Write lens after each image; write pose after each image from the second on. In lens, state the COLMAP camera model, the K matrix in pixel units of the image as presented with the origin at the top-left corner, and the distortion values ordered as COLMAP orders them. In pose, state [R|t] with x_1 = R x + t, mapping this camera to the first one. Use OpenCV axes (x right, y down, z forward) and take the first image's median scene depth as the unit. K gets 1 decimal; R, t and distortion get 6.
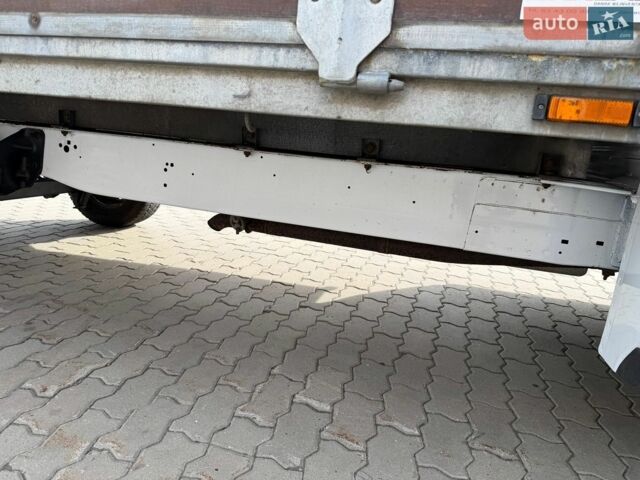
lens RADIAL K [[453.7, 0, 314.2], [0, 453.7, 239.1], [0, 0, 1]] dist [0.071880, -0.088909]
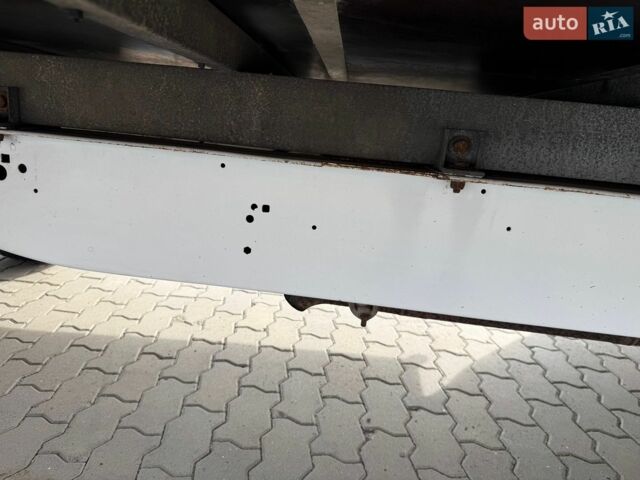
lens RADIAL K [[453.7, 0, 314.2], [0, 453.7, 239.1], [0, 0, 1]] dist [0.071880, -0.088909]
pose [[0.979577, -0.046413, 0.195640, -0.330399], [0.040740, 0.998627, 0.032926, -0.134511], [-0.196900, -0.024283, 0.980123, 0.501441]]
